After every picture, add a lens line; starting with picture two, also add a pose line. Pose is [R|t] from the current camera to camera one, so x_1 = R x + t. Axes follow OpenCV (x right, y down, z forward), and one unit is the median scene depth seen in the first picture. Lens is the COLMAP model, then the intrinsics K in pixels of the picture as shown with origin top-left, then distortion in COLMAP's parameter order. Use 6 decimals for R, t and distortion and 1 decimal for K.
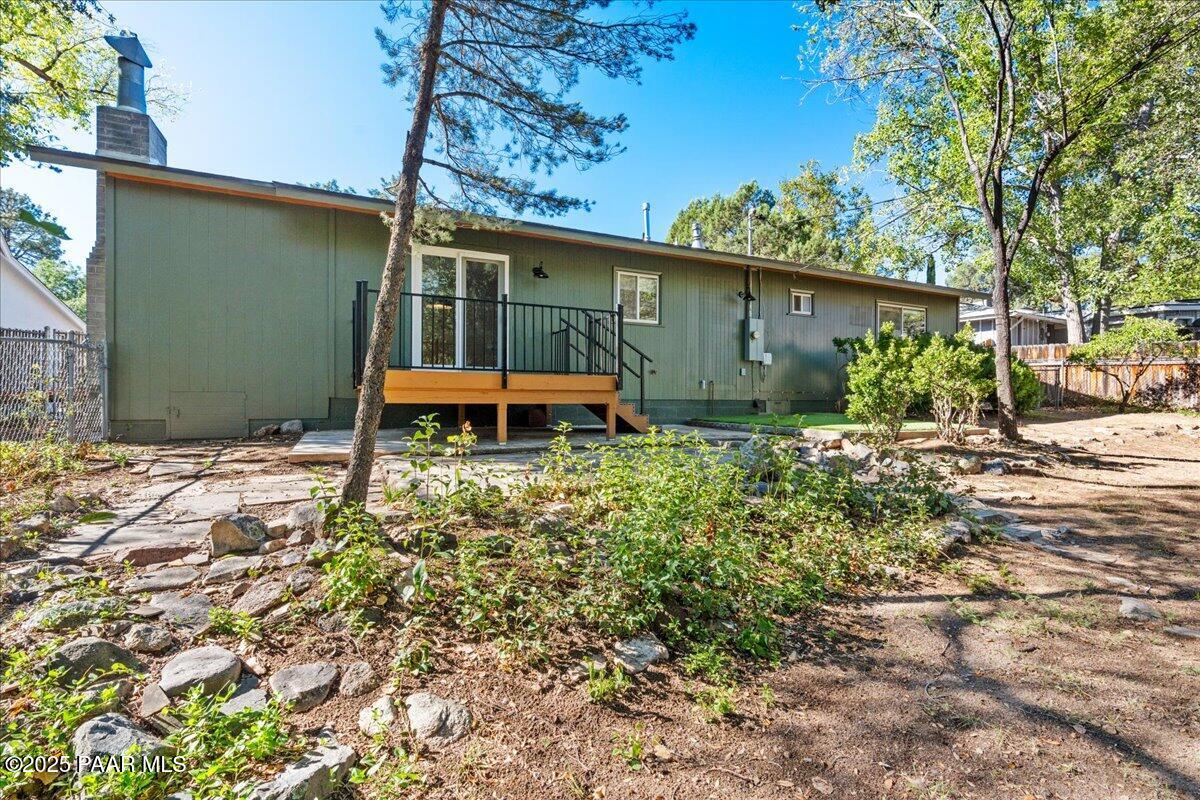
lens RADIAL K [[555.2, 0, 600.0], [0, 555.2, 400.0], [0, 0, 1]] dist [-0.017266, -0.000068]
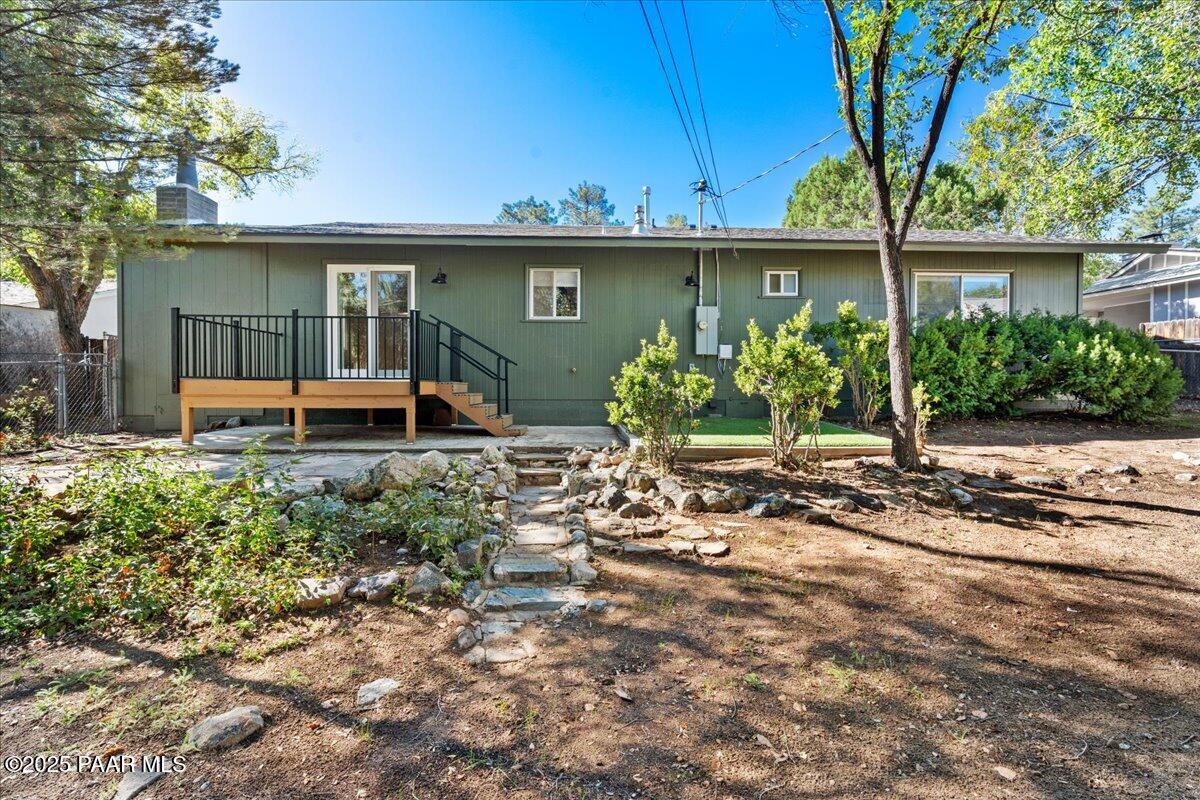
lens RADIAL K [[541.7, 0, 602.1], [0, 541.7, 393.3], [0, 0, 1]] dist [-0.004450, 0.000627]
pose [[0.909935, 0.003284, -0.414737, 0.600546], [0.001584, 0.999934, 0.011394, -0.024642], [0.414747, -0.011025, 0.909870, 0.194945]]
